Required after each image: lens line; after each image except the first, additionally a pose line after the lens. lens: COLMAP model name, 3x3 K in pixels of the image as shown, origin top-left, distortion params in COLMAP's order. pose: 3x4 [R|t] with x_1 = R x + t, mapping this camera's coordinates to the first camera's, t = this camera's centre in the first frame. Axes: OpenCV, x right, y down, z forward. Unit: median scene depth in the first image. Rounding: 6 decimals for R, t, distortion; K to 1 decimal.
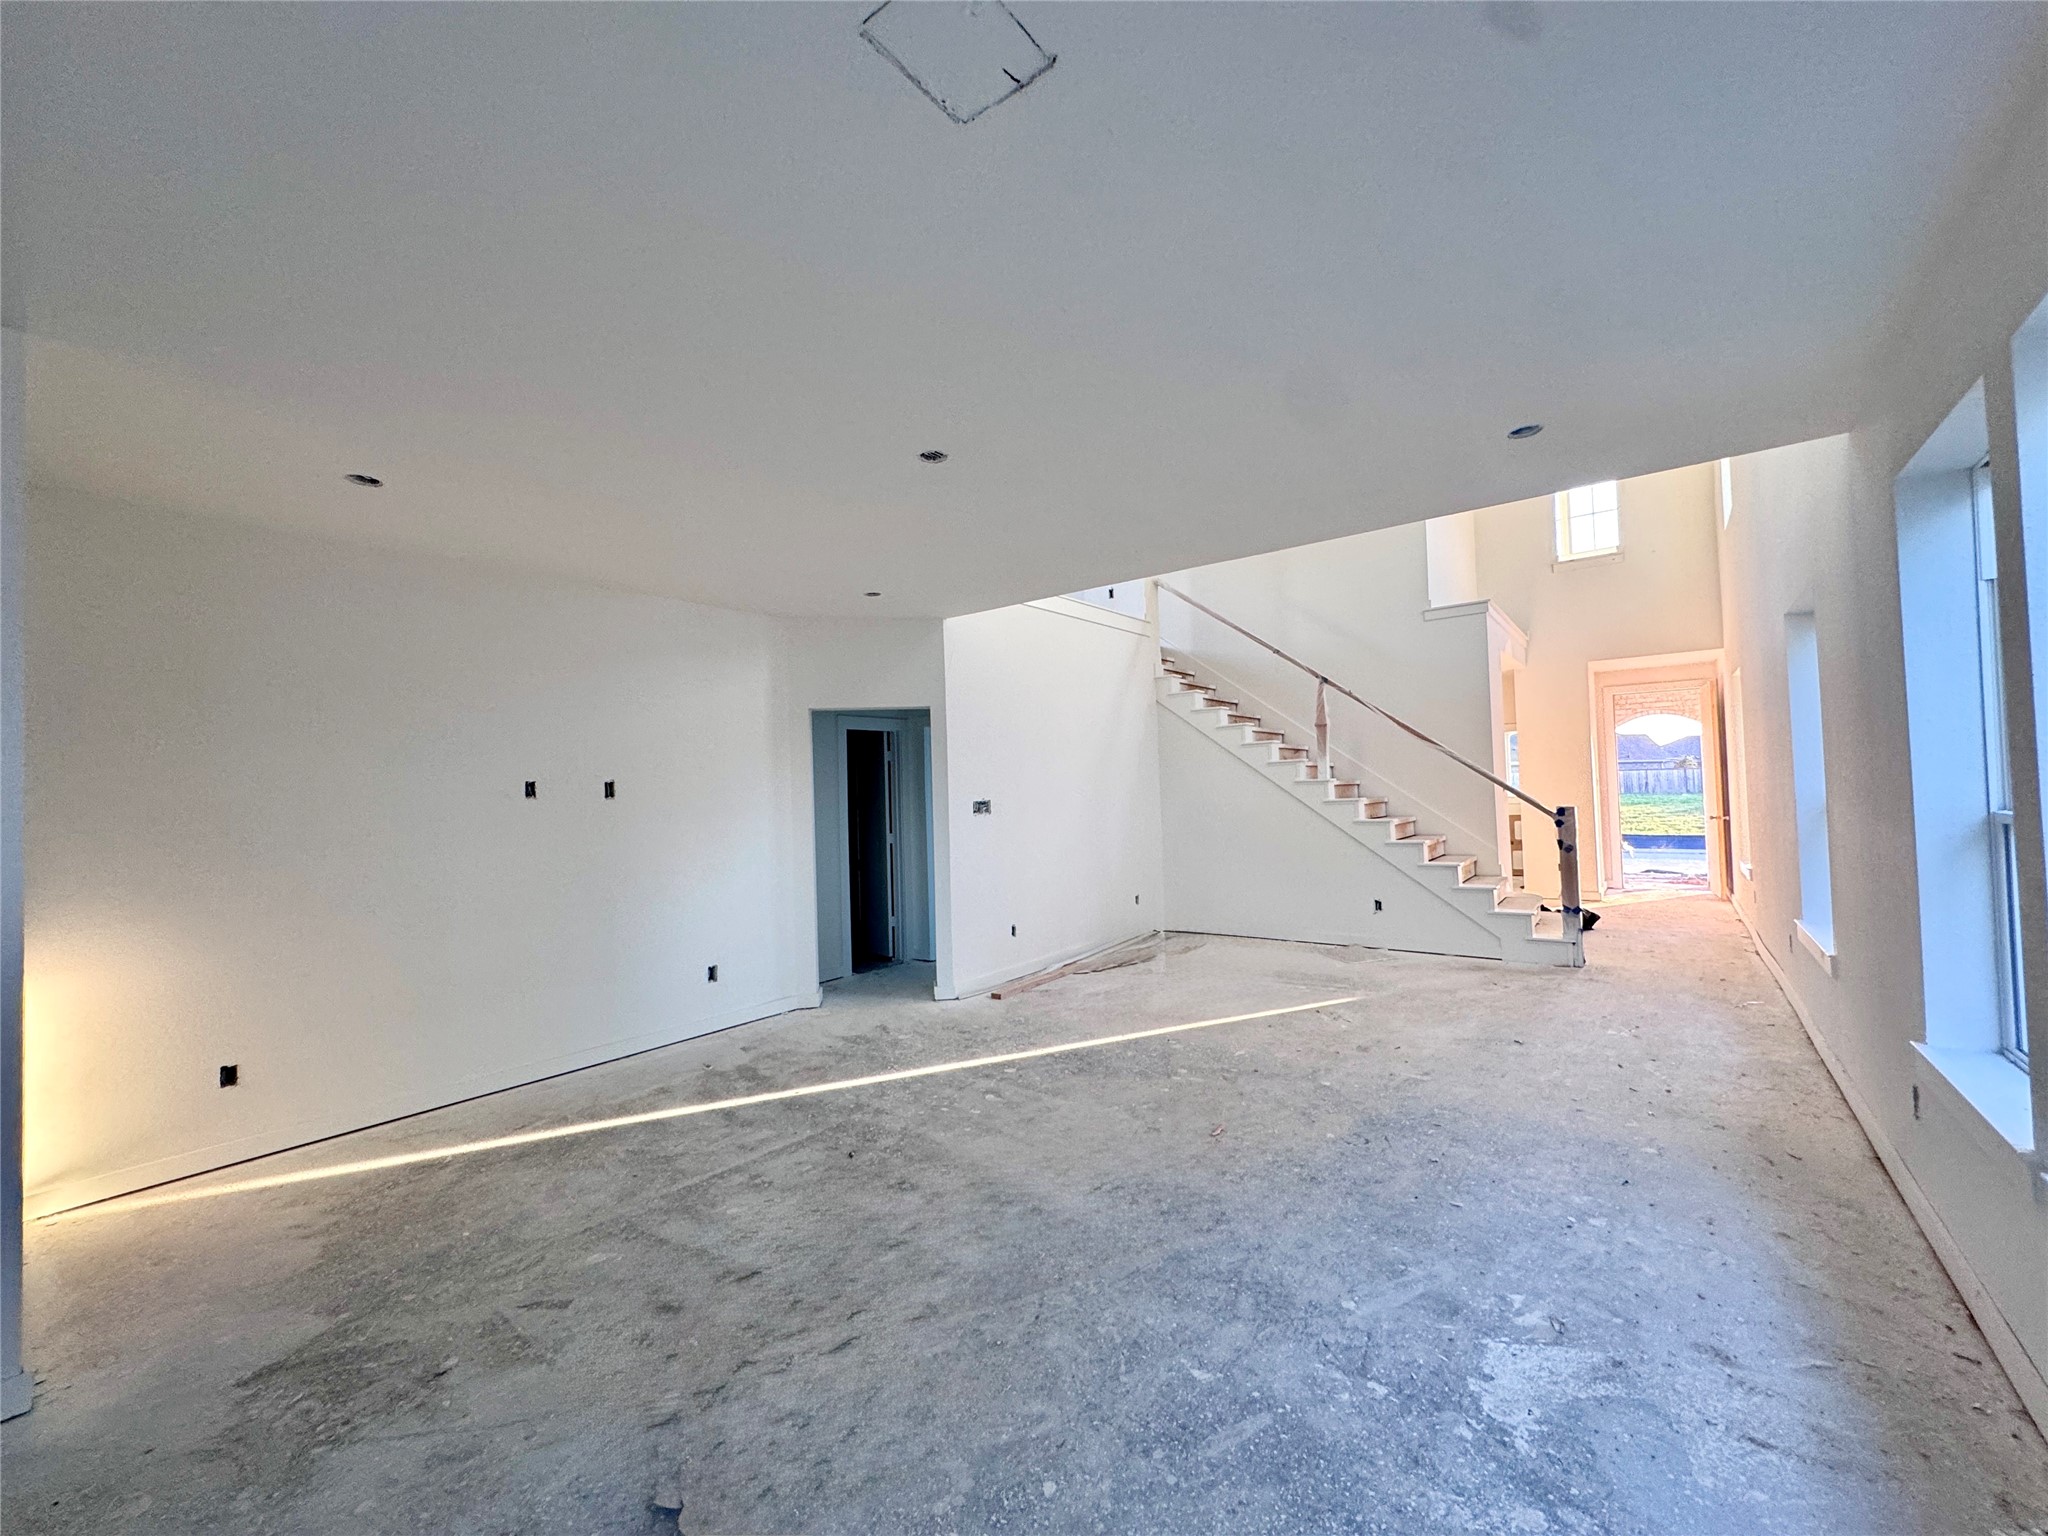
lens RADIAL K [[822.2, 0, 1024.0], [0, 822.2, 768.0], [0, 0, 1]] dist [-0.002385, -0.000005]
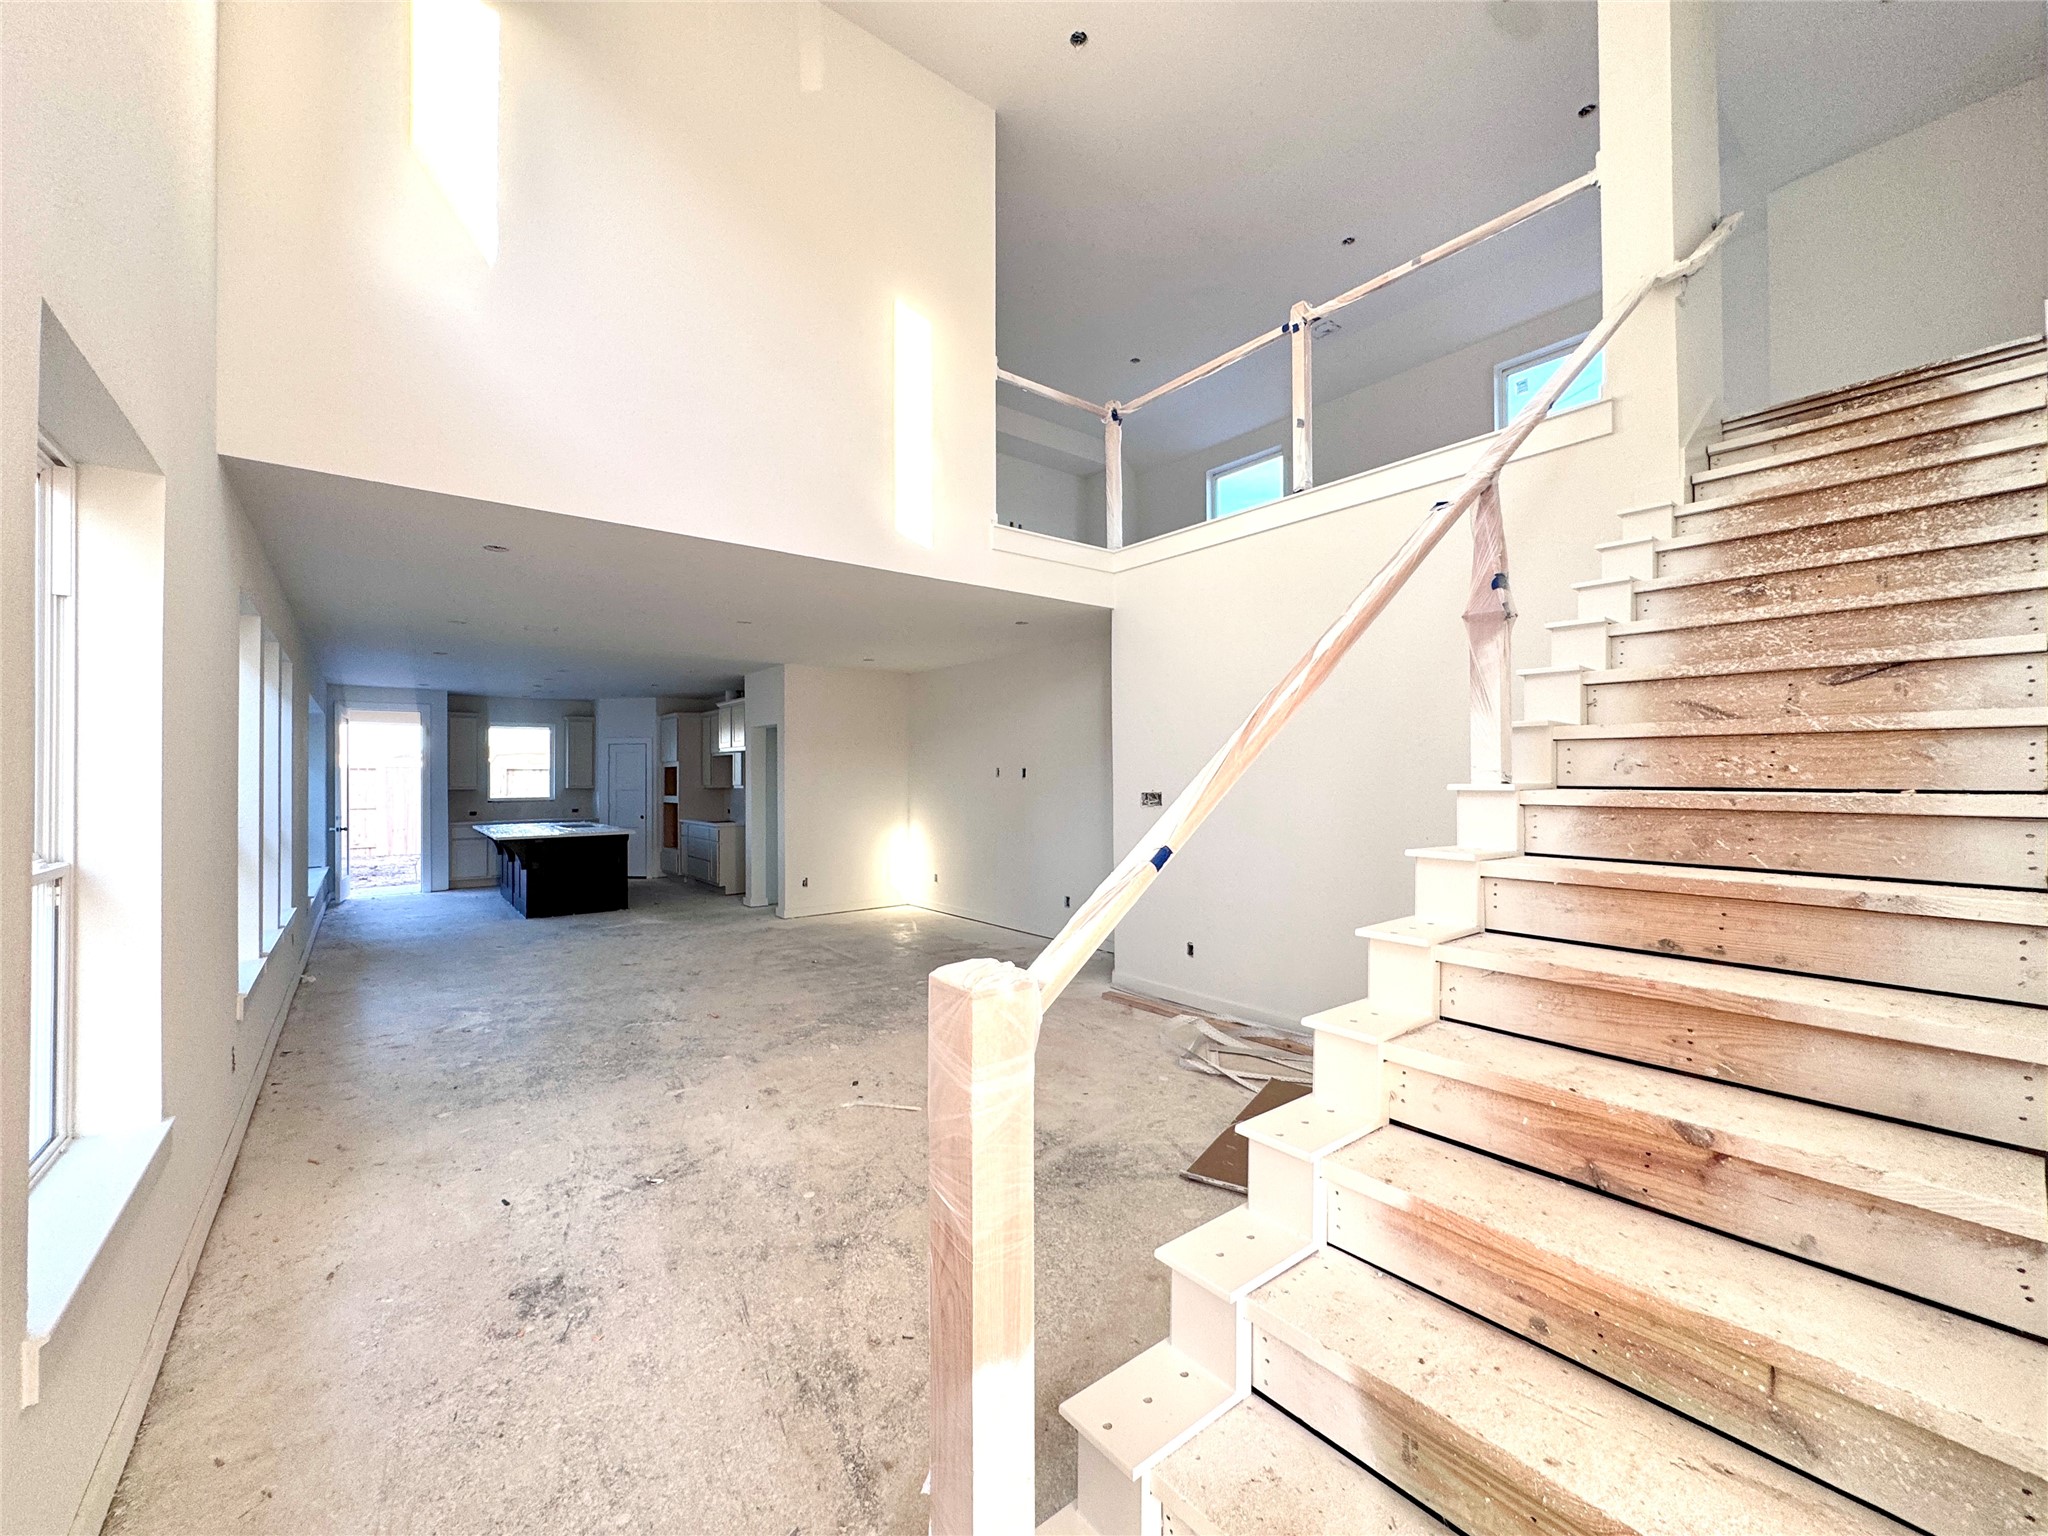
lens RADIAL K [[822.2, 0, 1024.0], [0, 822.2, 768.0], [0, 0, 1]] dist [-0.002385, -0.000005]
pose [[-0.242392, 0.023380, -0.969897, 0.838927], [0.038811, 0.999143, 0.014386, -0.005562], [0.969402, -0.034156, -0.243092, 1.046667]]
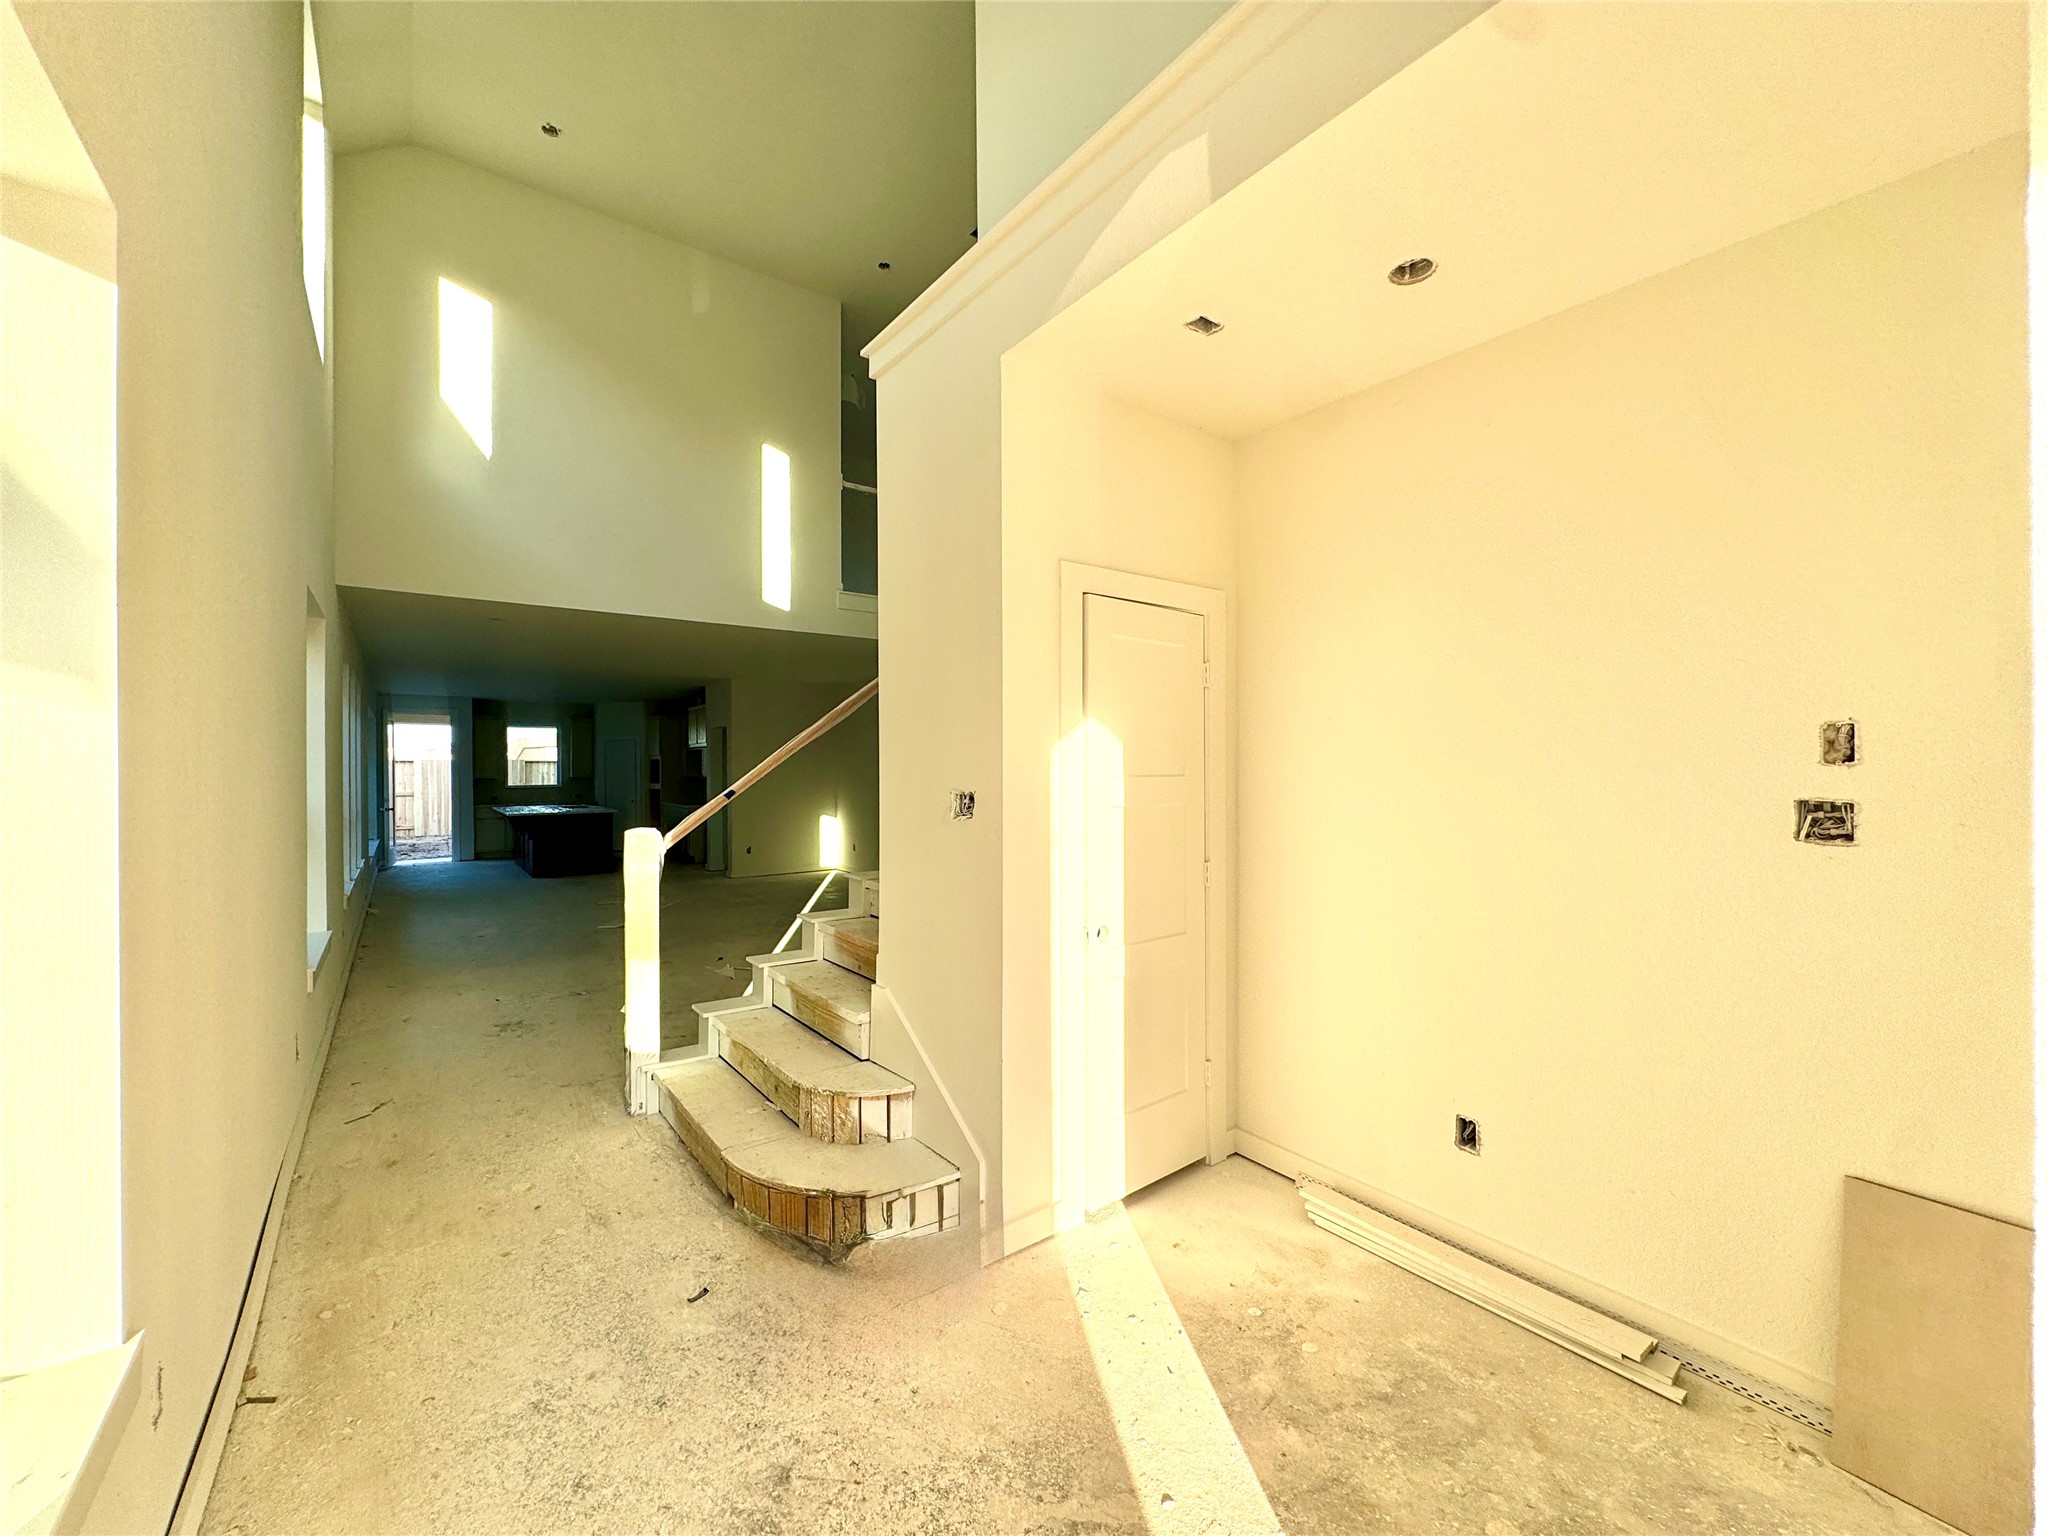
lens RADIAL K [[822.2, 0, 1024.0], [0, 822.2, 768.0], [0, 0, 1]] dist [-0.002385, -0.000005]
pose [[-0.266741, 0.033573, -0.963183, 1.121936], [0.041265, 0.998874, 0.023390, -0.000233], [0.962884, -0.033507, -0.267826, 1.390922]]
